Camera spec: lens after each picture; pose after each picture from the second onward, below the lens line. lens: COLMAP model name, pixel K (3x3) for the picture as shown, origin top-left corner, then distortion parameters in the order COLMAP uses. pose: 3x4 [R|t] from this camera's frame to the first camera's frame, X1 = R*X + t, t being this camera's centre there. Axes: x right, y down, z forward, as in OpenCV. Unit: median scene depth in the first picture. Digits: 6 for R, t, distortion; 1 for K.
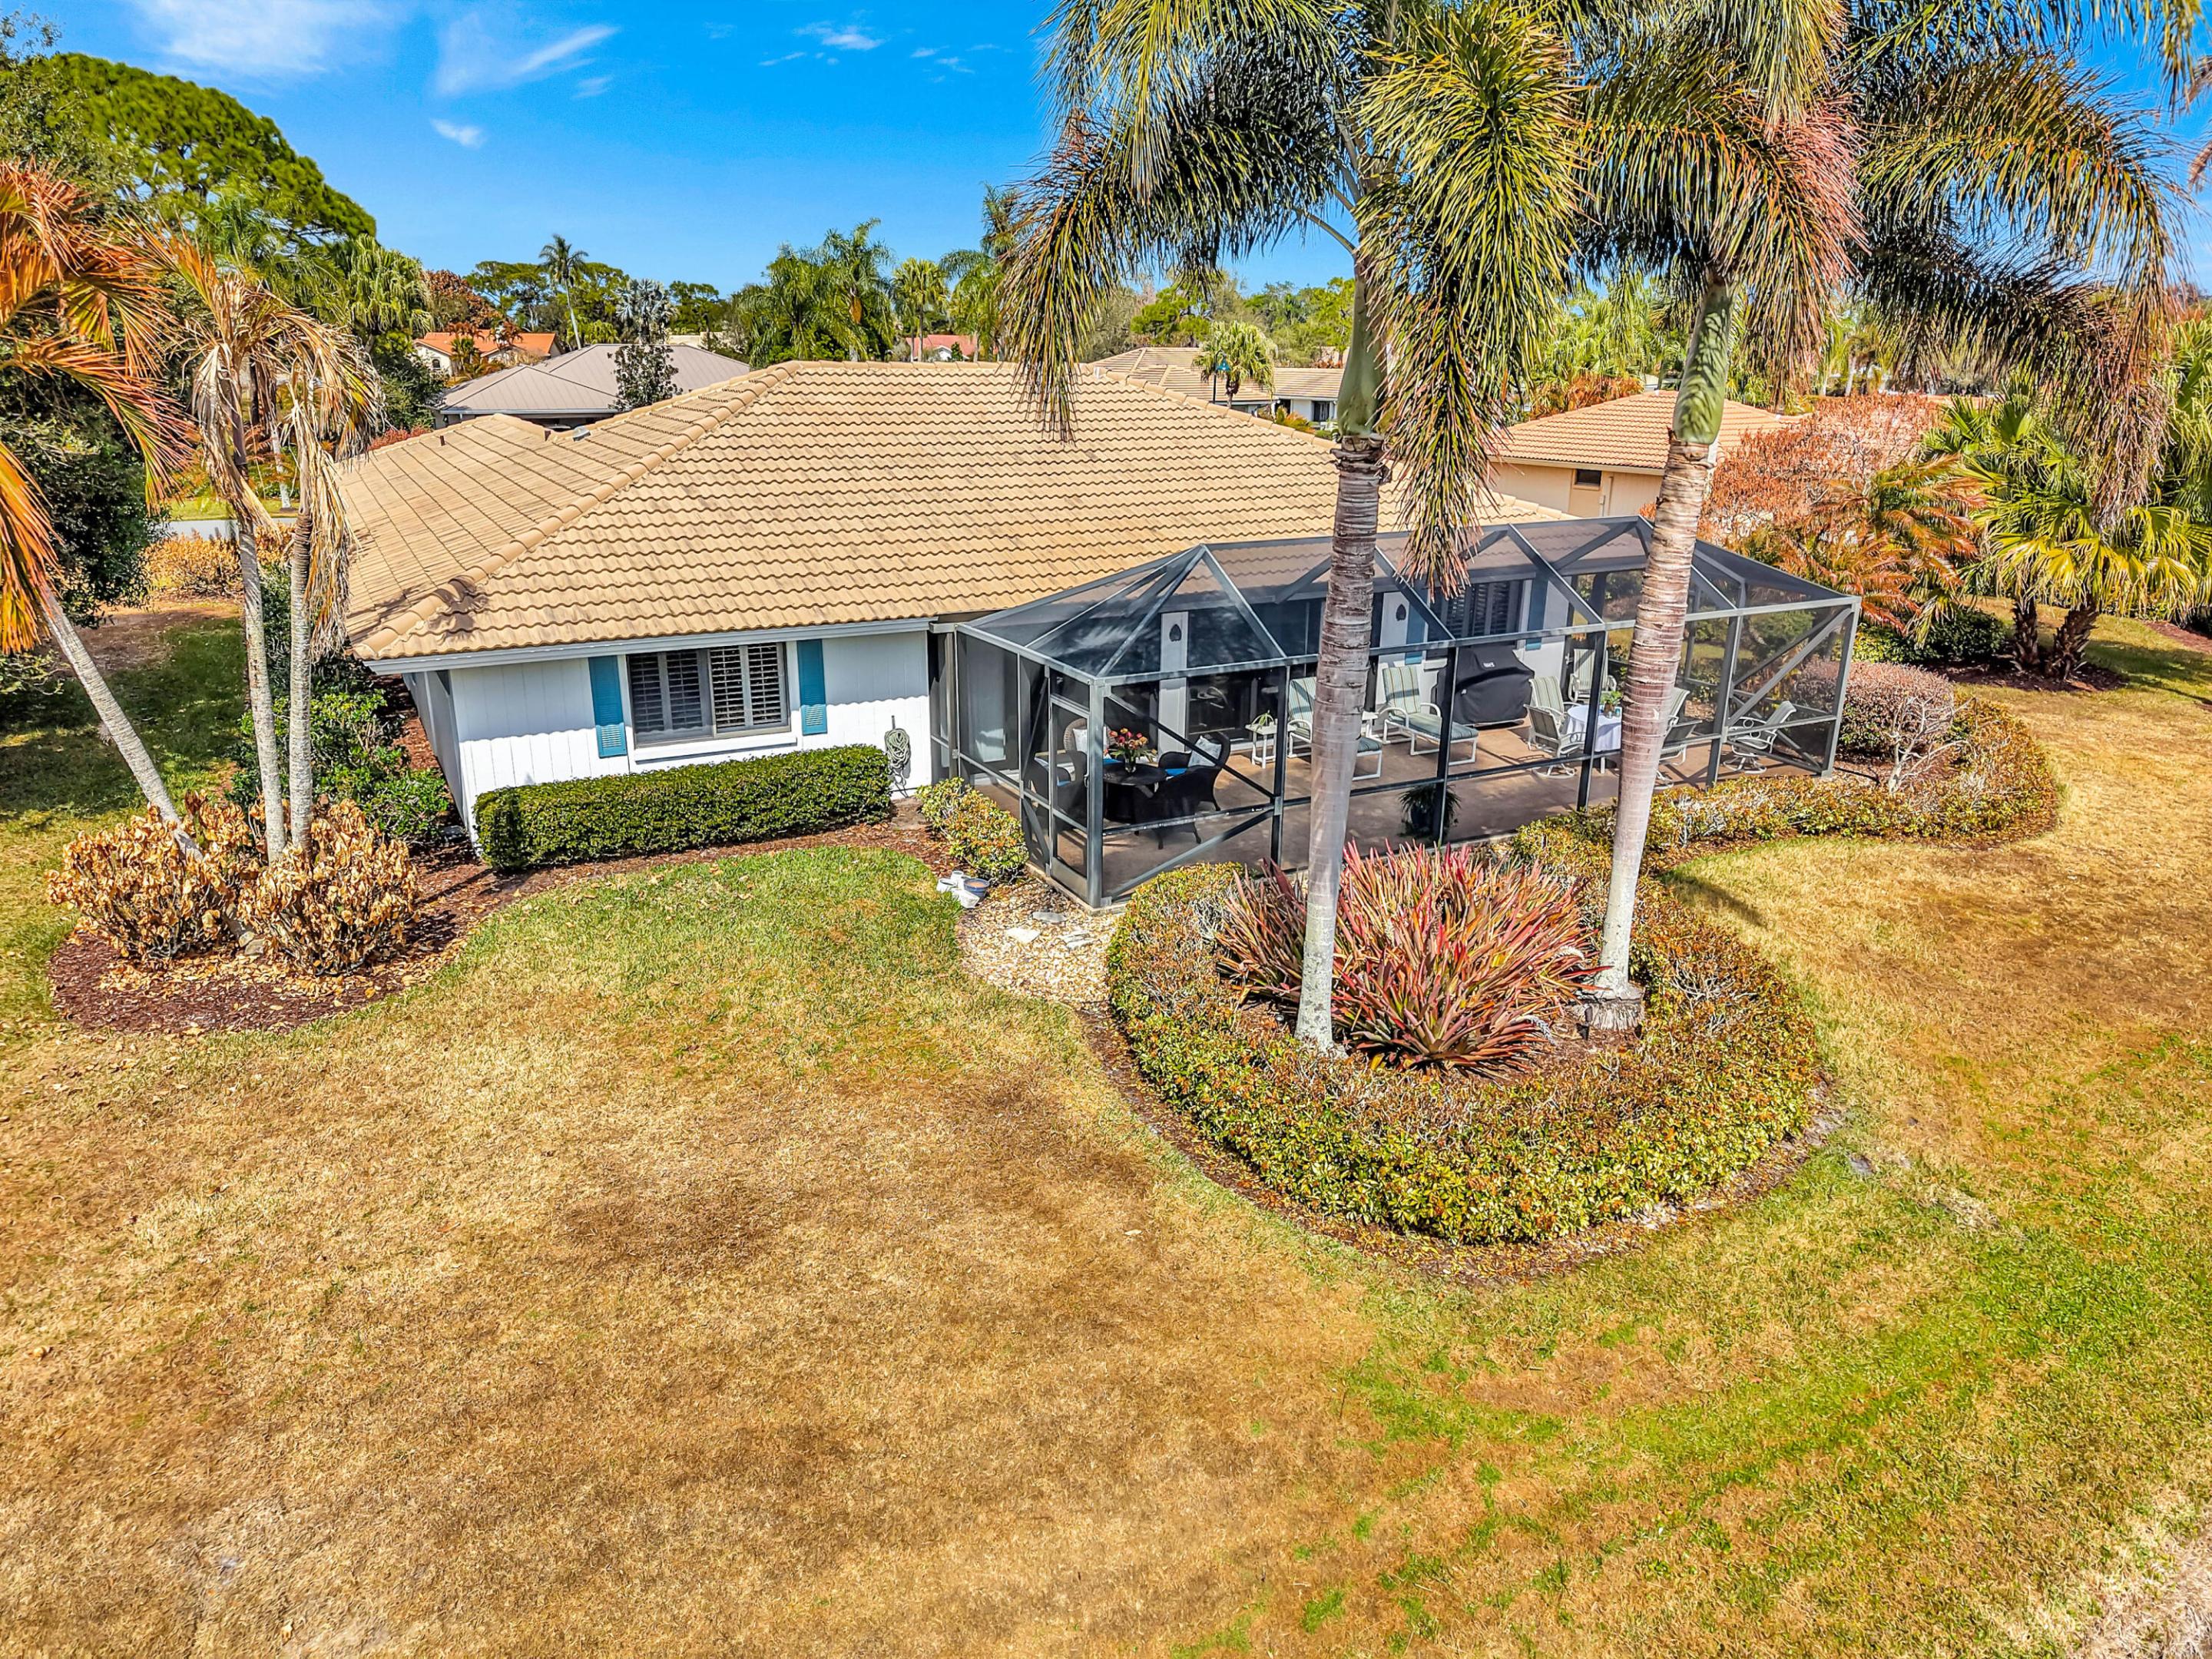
lens RADIAL K [[1484.2, 0, 1106.0], [0, 1484.2, 829.5], [0, 0, 1]] dist [0.023427, -0.002215]
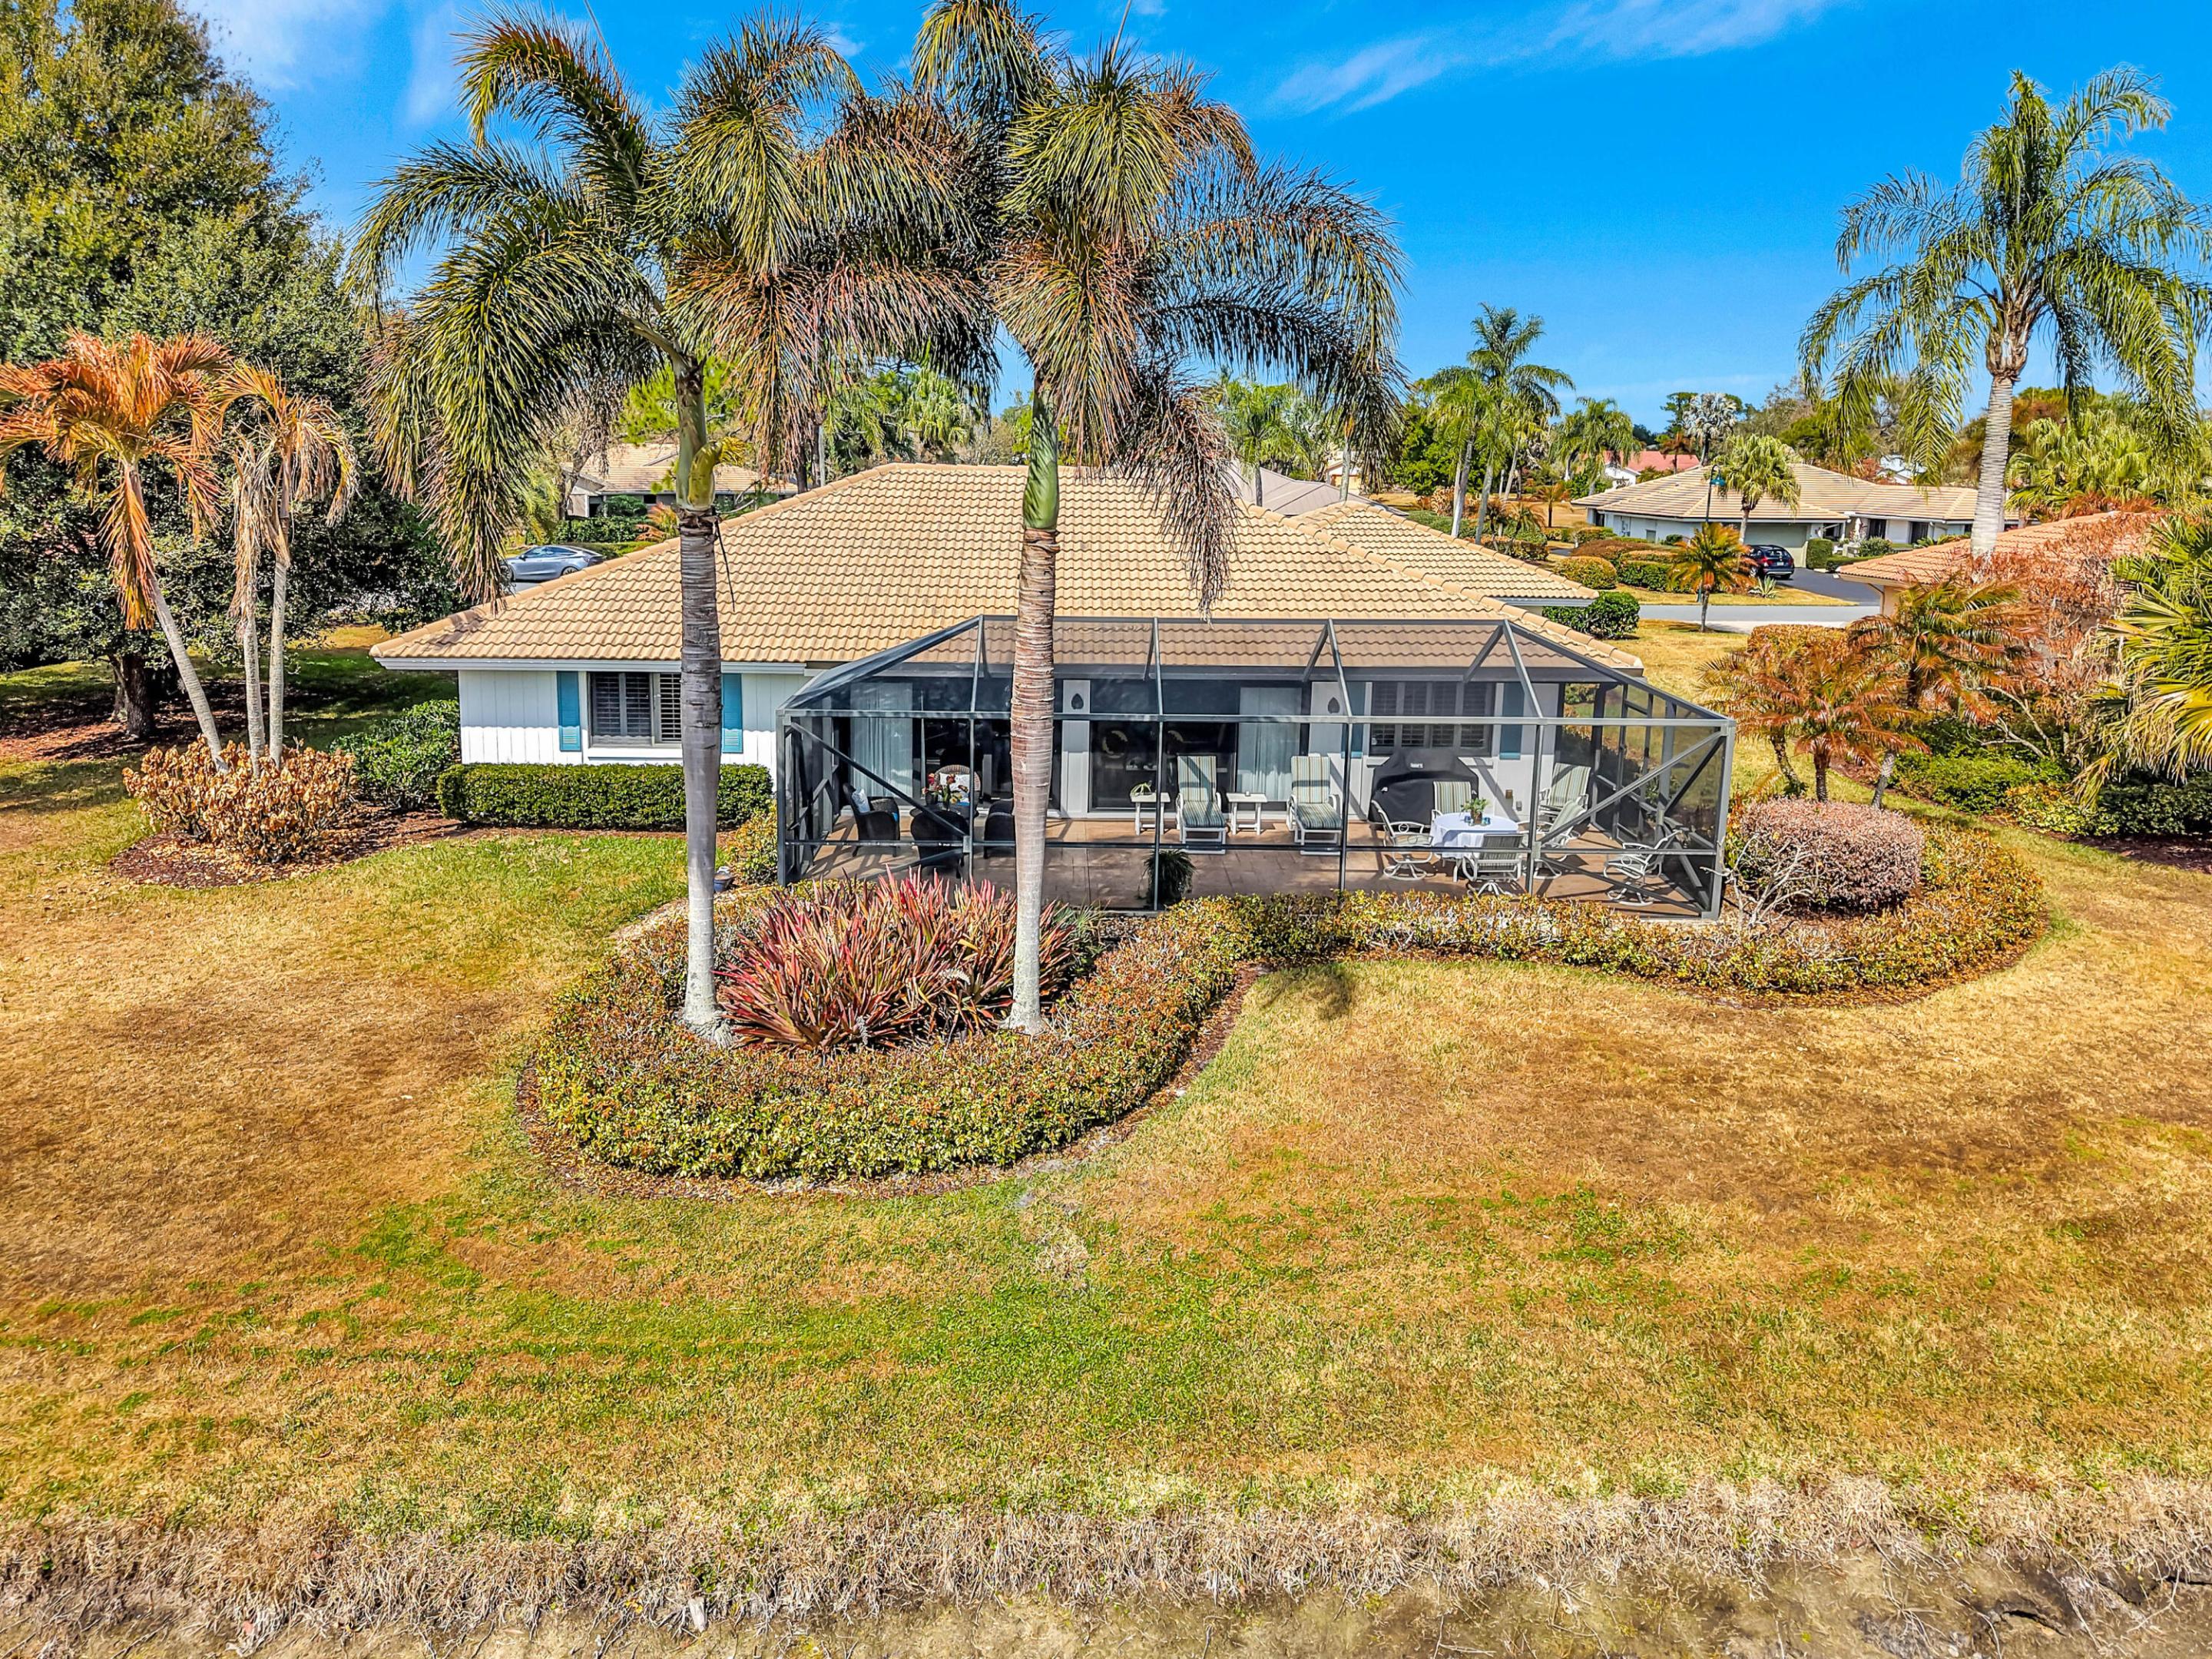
lens RADIAL K [[1523.4, 0, 1091.0], [0, 1523.4, 798.1], [0, 0, 1]] dist [0.012255, -0.007690]
pose [[0.886786, 0.105345, -0.450015, 0.669651], [-0.149087, 0.986829, -0.062778, 0.006326], [0.437475, 0.122762, 0.890811, 0.029756]]
